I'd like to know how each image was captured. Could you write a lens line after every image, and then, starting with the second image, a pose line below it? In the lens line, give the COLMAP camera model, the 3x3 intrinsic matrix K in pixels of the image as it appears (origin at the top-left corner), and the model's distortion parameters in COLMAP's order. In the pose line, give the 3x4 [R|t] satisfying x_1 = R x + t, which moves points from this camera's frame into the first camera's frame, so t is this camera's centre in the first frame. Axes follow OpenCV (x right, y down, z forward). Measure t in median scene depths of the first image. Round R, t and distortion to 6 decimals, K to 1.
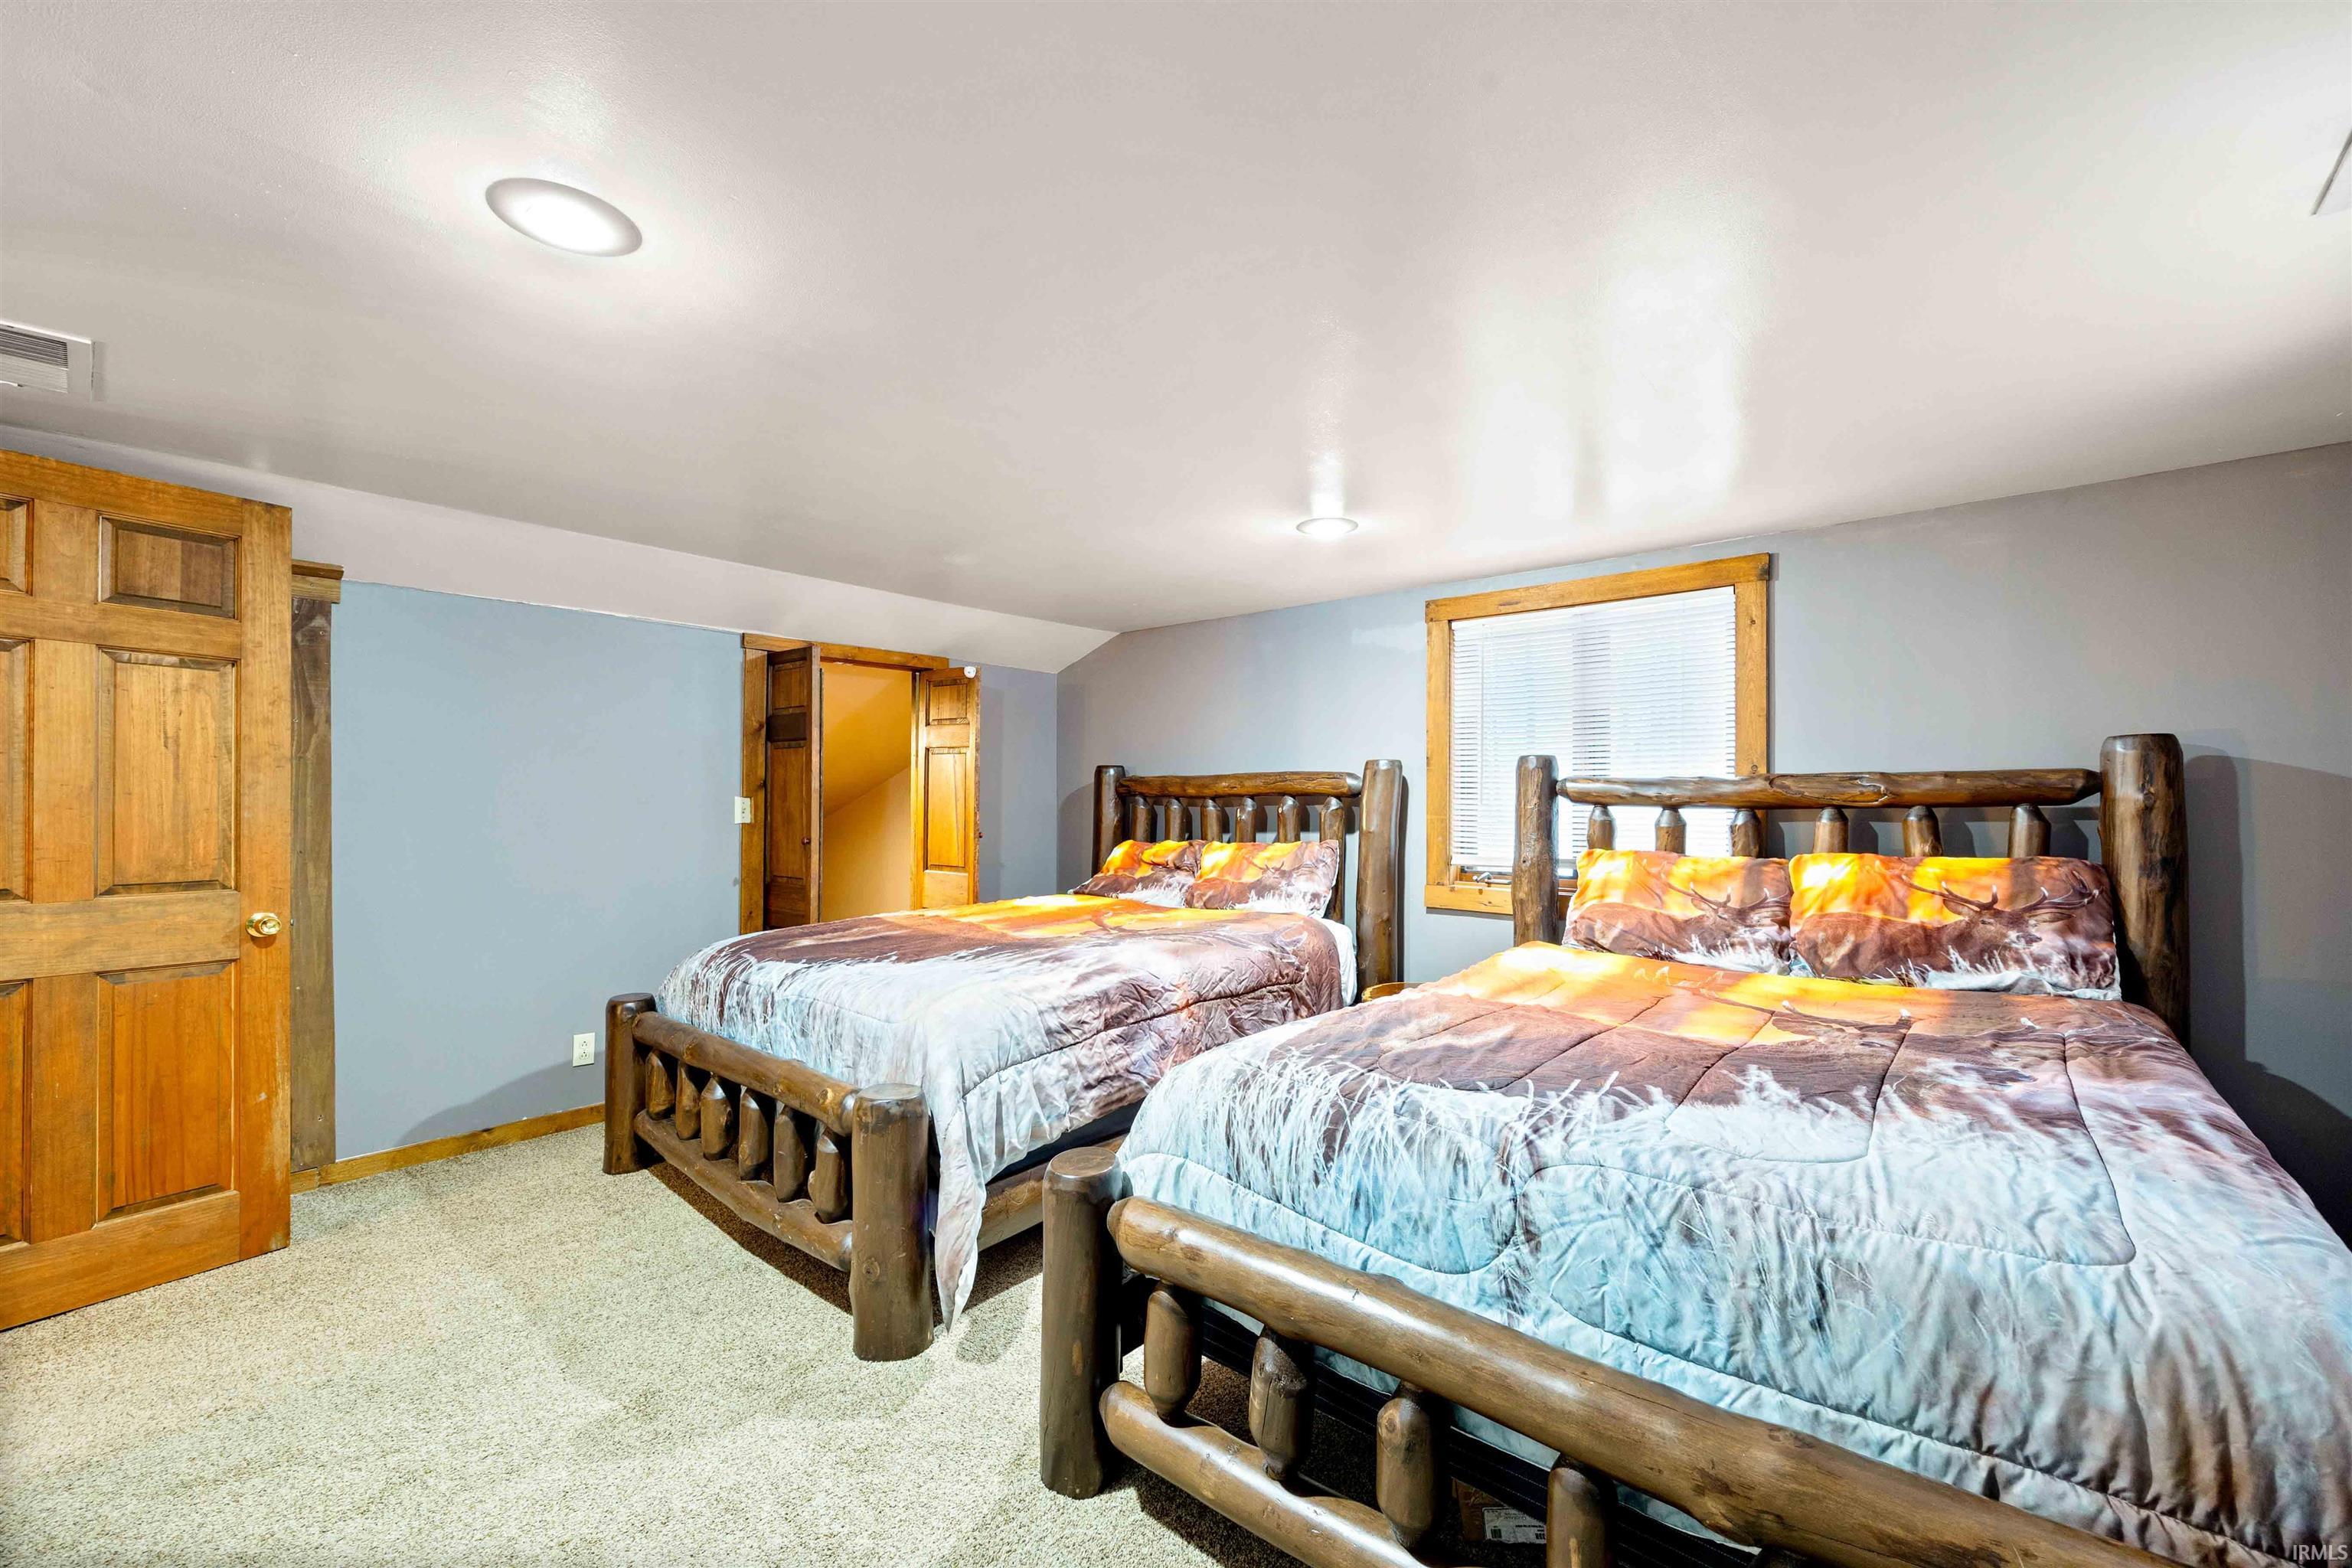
lens RADIAL K [[939.6, 0, 1178.5], [0, 939.6, 789.7], [0, 0, 1]] dist [0.000570, -0.000515]
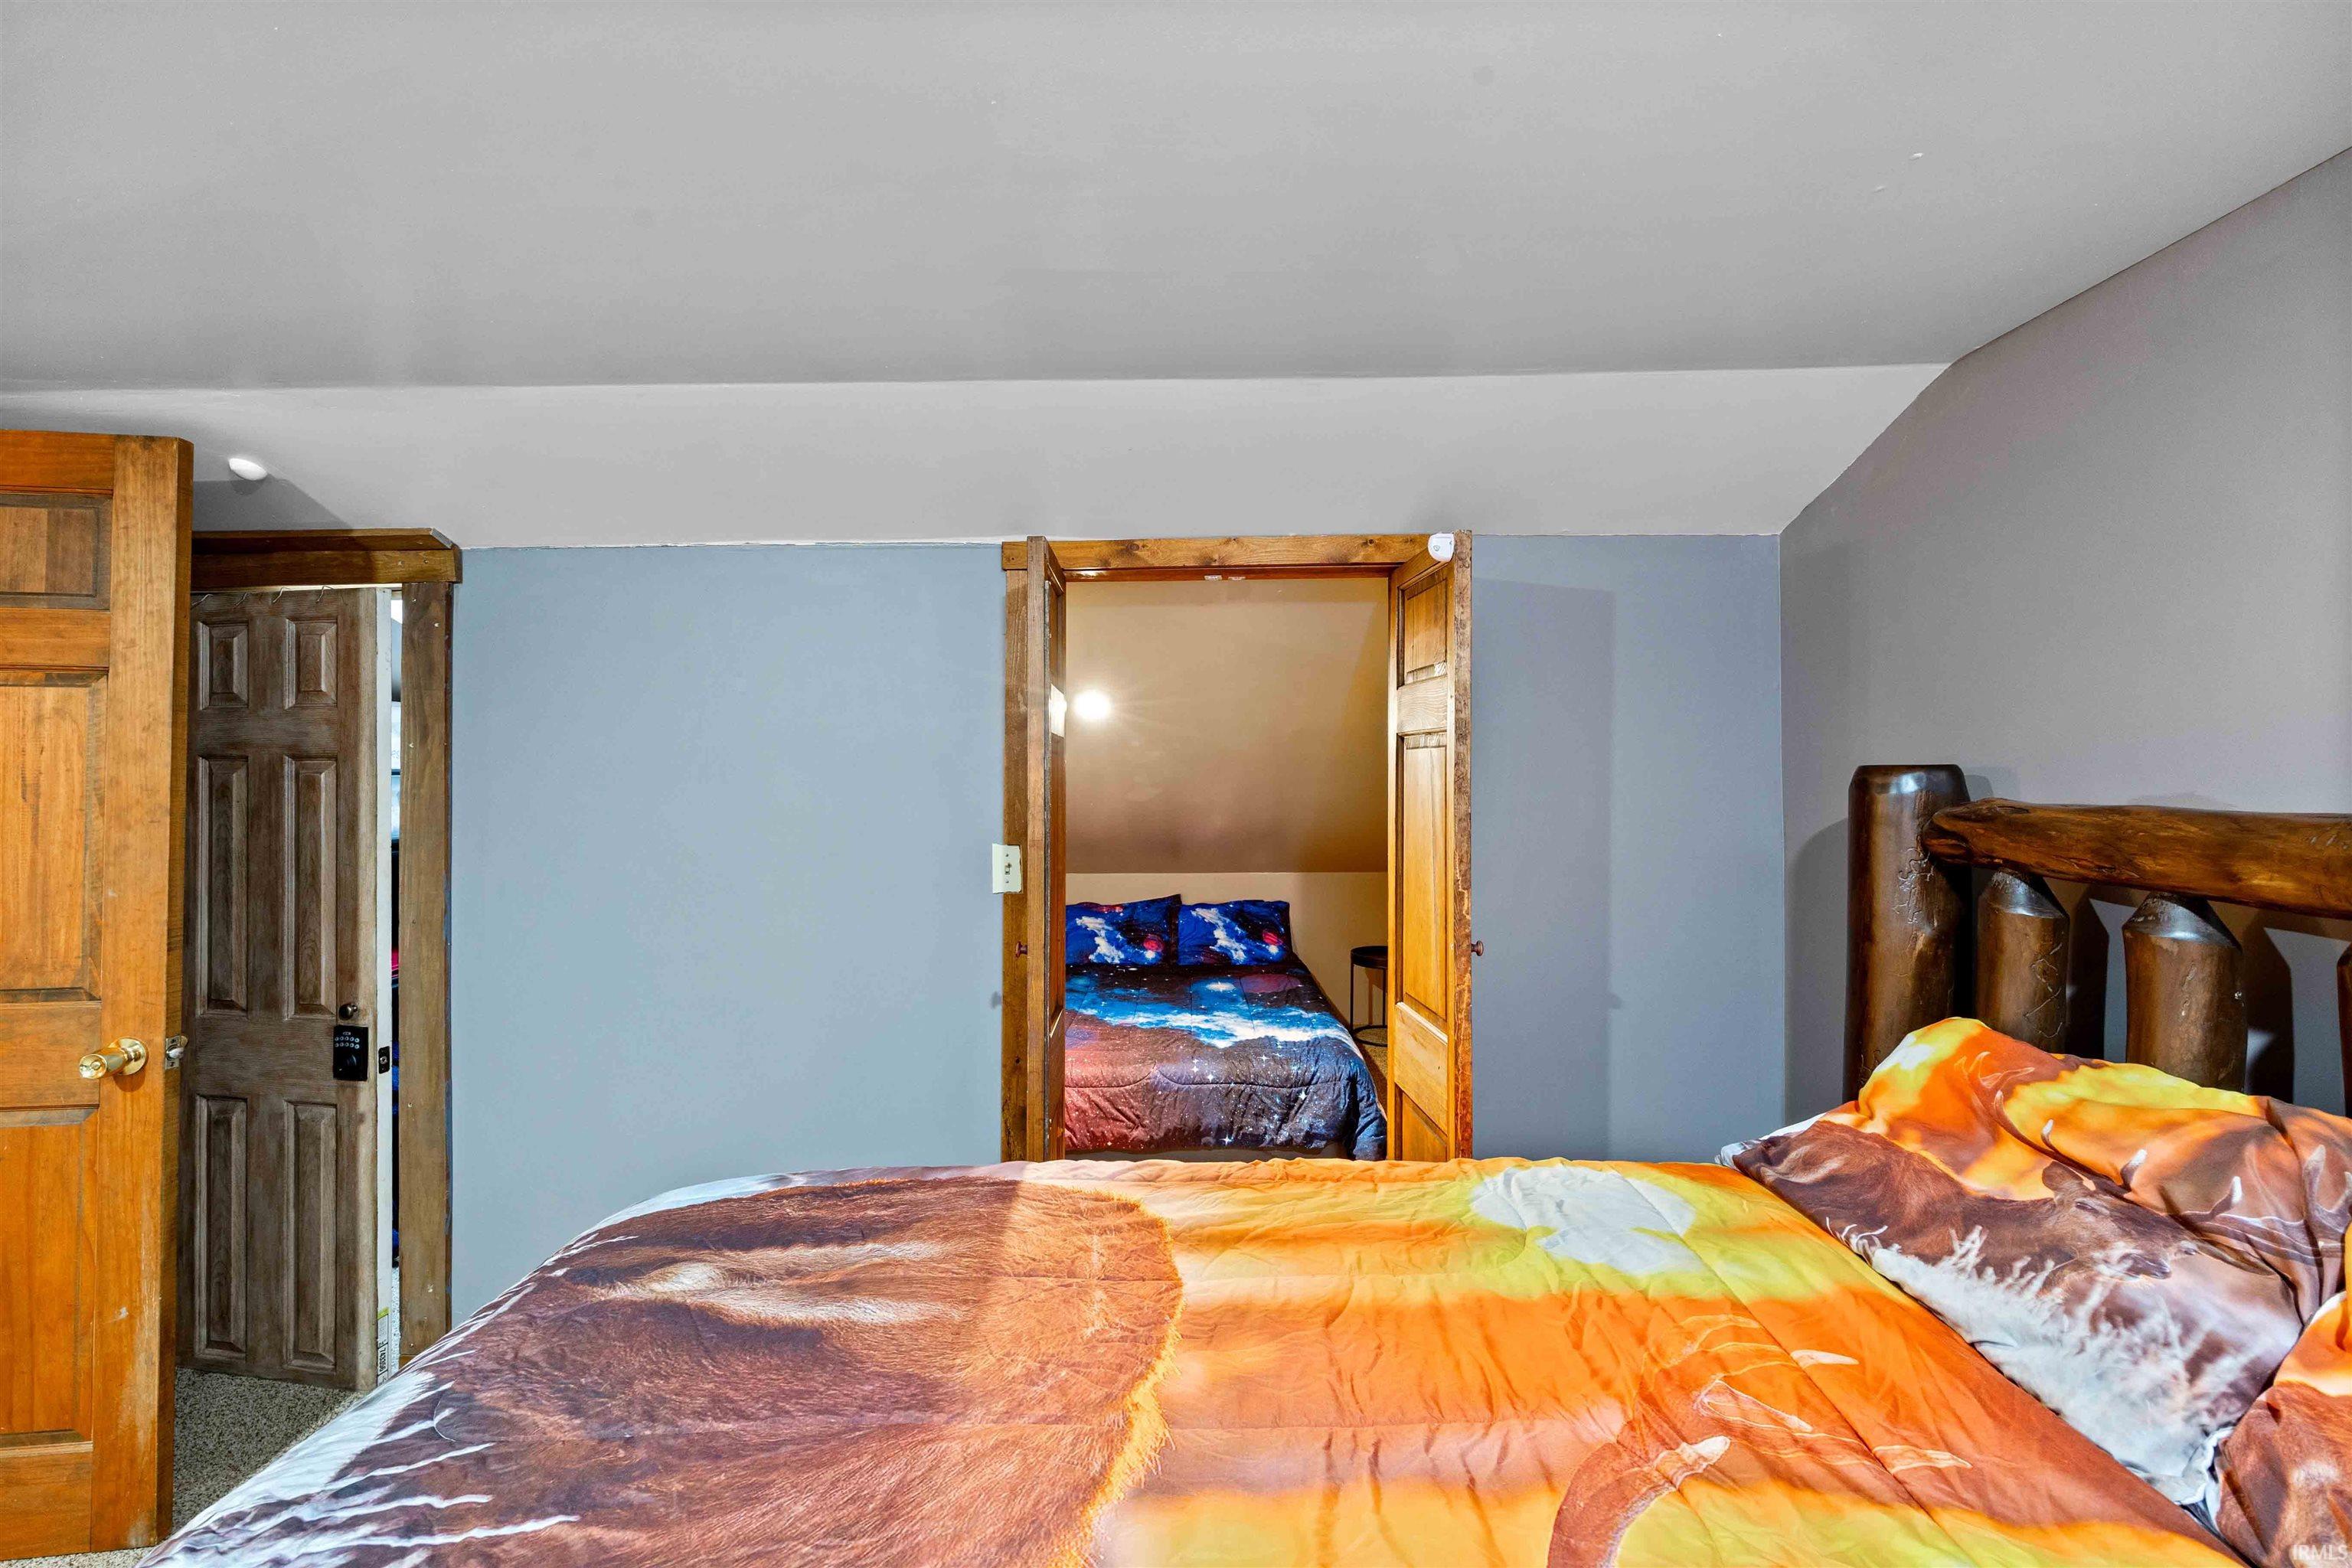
lens RADIAL K [[939.6, 0, 1192.2], [0, 939.6, 766.8], [0, 0, 1]] dist [0.000570, -0.000515]
pose [[0.638127, -0.012805, -0.769825, 0.039604], [0.012867, 0.999899, -0.005966, -0.052779], [0.769824, -0.006099, 0.638227, 1.196705]]
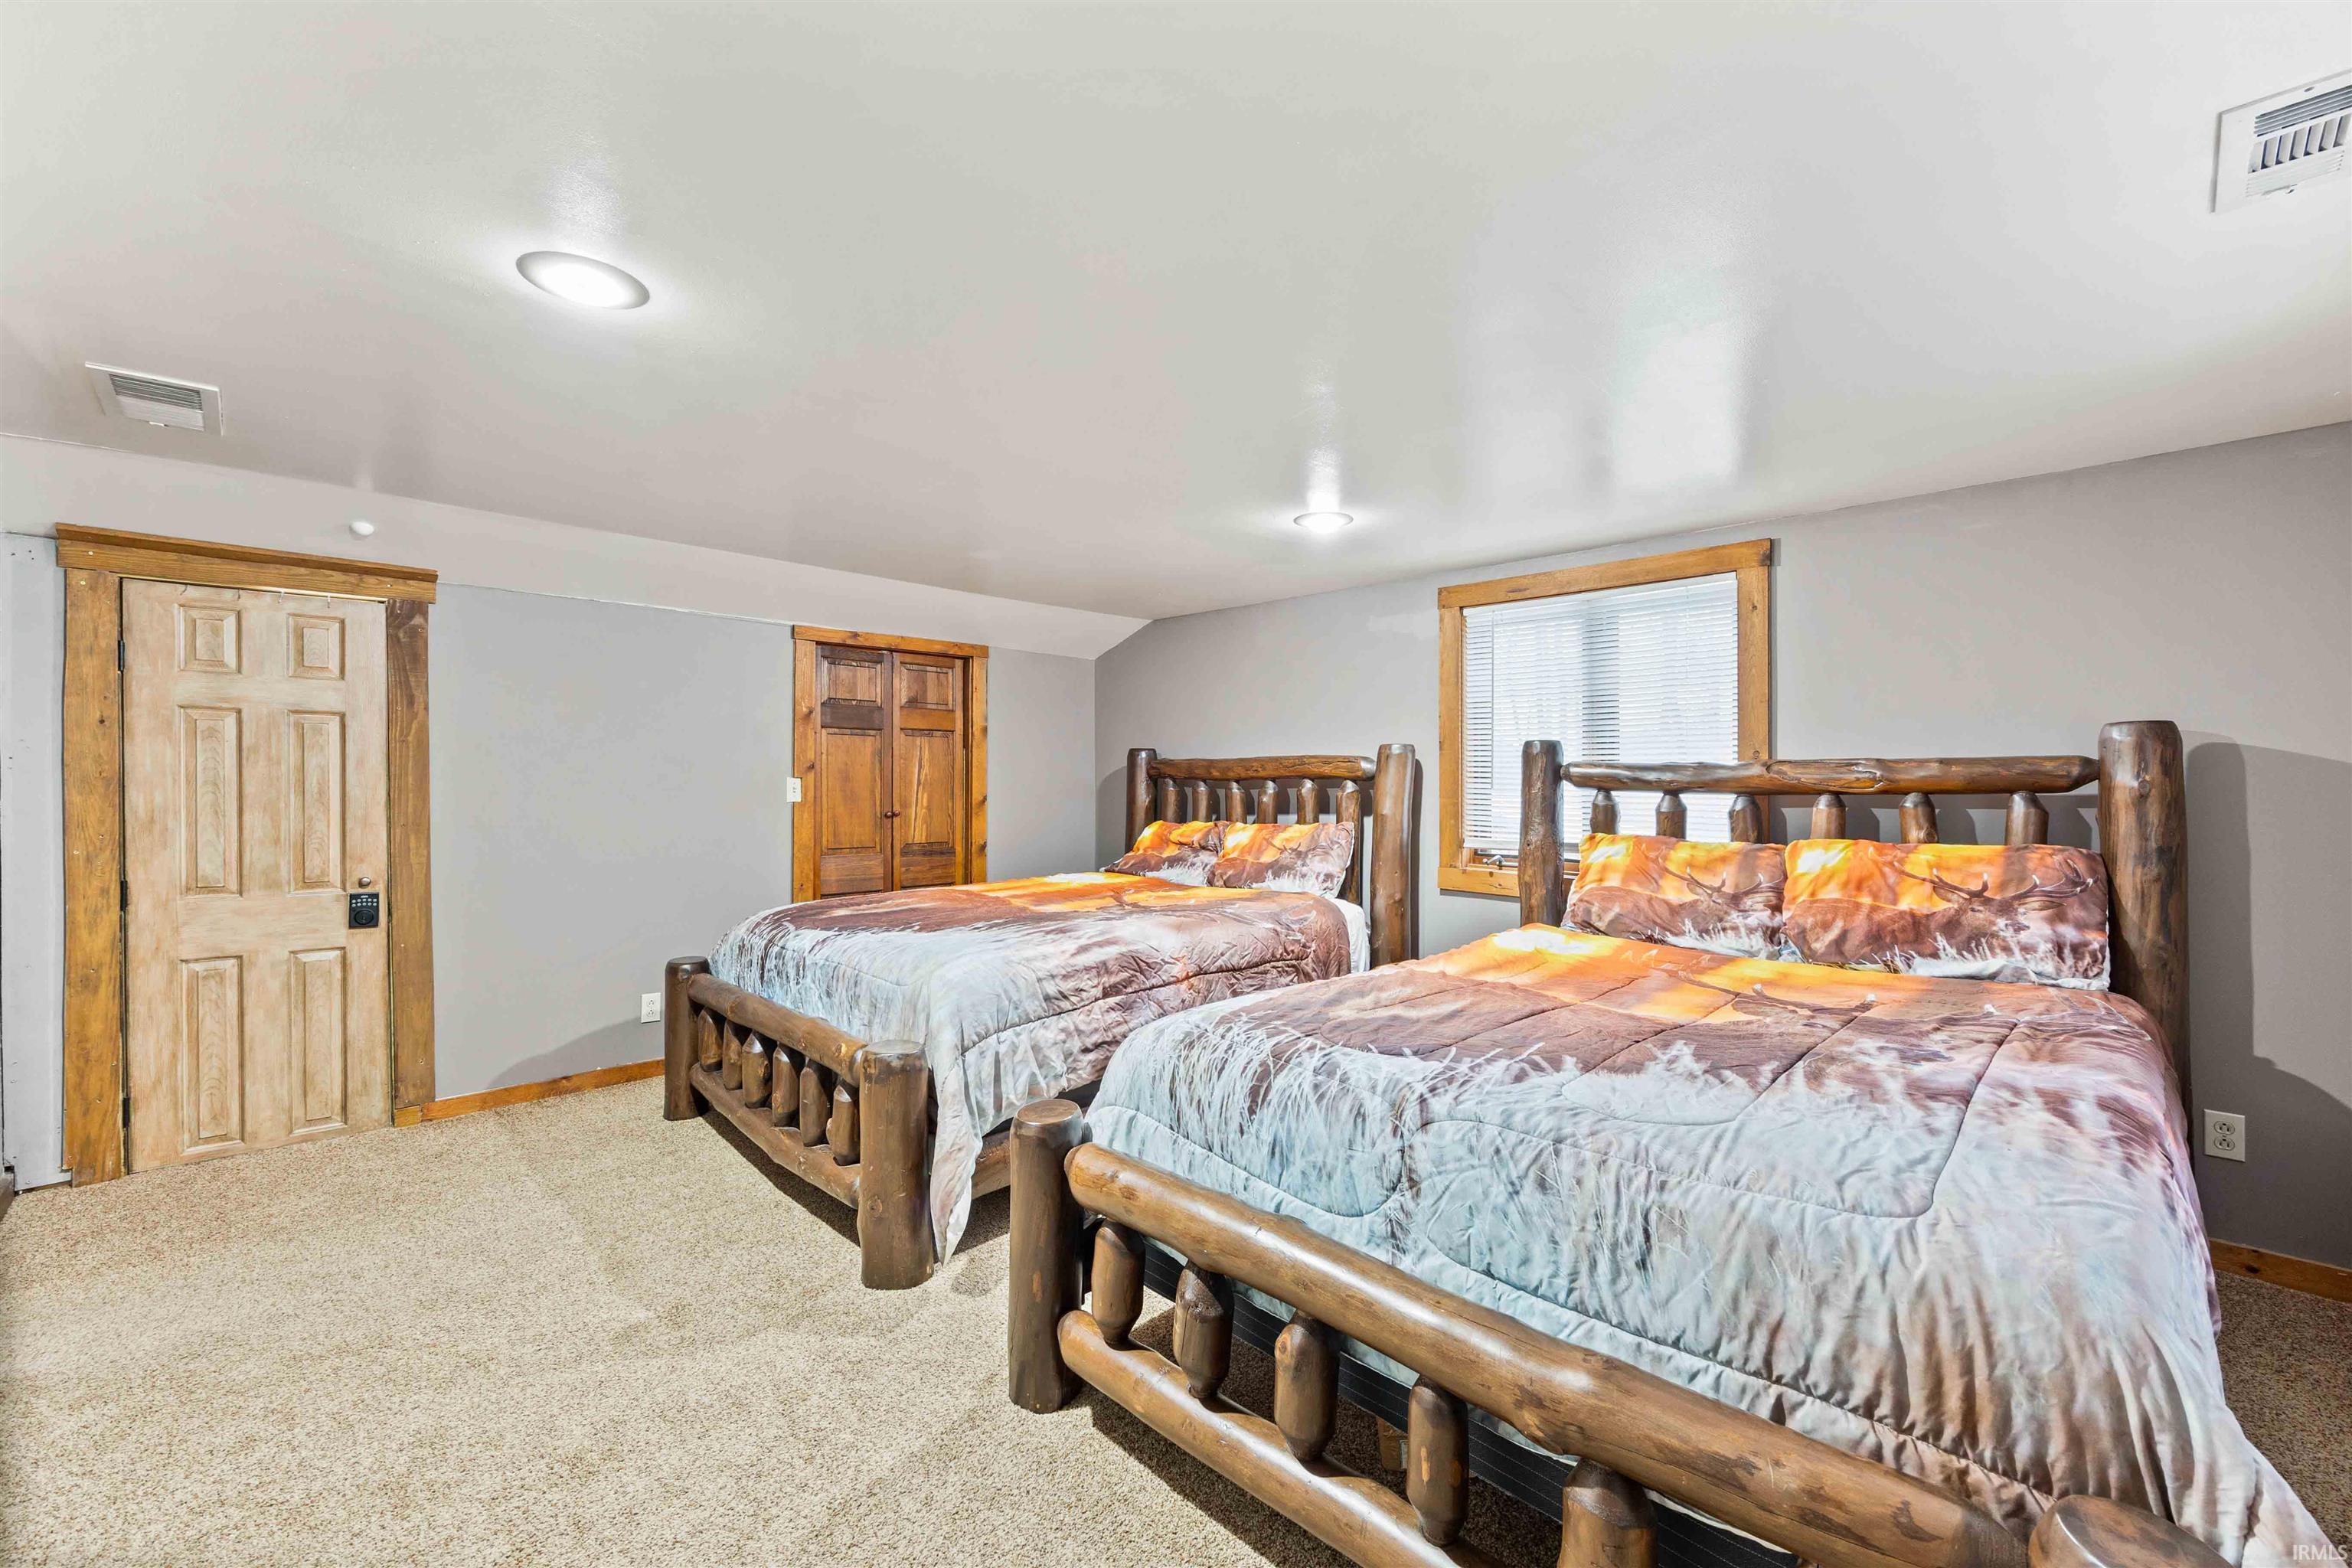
lens RADIAL K [[939.6, 0, 1177.6], [0, 939.6, 780.5], [0, 0, 1]] dist [0.000570, -0.000515]
pose [[0.996718, 0.004946, -0.080802, 0.098382], [-0.004131, 0.999939, 0.010245, -0.002634], [0.080847, -0.009877, 0.996678, -0.057980]]
